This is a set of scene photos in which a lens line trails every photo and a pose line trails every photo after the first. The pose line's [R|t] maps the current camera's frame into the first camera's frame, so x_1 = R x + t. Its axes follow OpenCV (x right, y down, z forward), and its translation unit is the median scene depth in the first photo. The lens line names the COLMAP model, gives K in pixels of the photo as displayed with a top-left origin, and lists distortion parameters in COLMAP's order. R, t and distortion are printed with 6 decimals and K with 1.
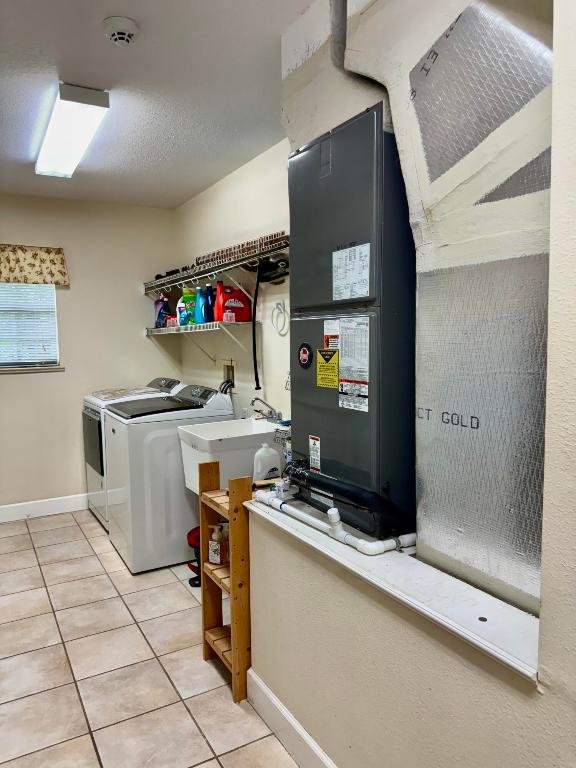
lens RADIAL K [[544.8, 0, 288.0], [0, 544.8, 384.0], [0, 0, 1]] dist [0.059710, -0.085395]
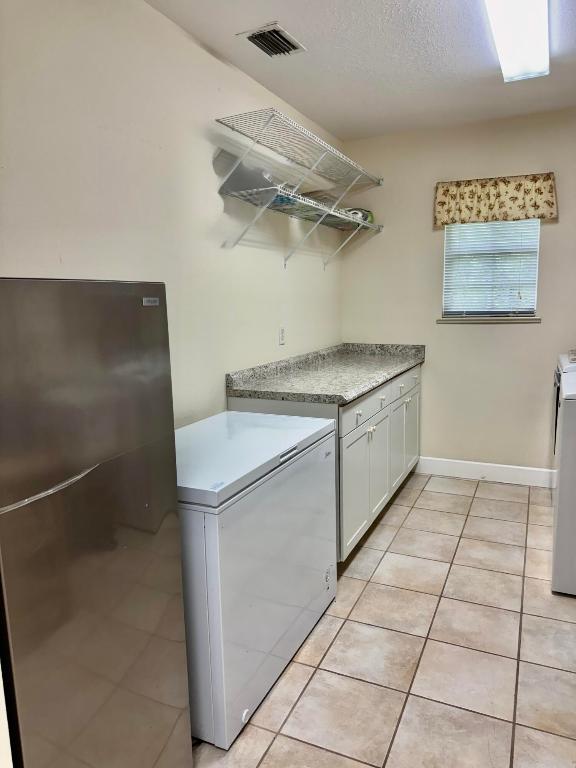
lens RADIAL K [[545.8, 0, 287.2], [0, 545.8, 389.0], [0, 0, 1]] dist [-0.007960, -0.003975]
pose [[0.572237, 0.139567, -0.808125, 0.067143], [-0.054572, 0.989708, 0.132284, -0.013800], [0.818271, -0.031597, 0.573964, 0.215238]]
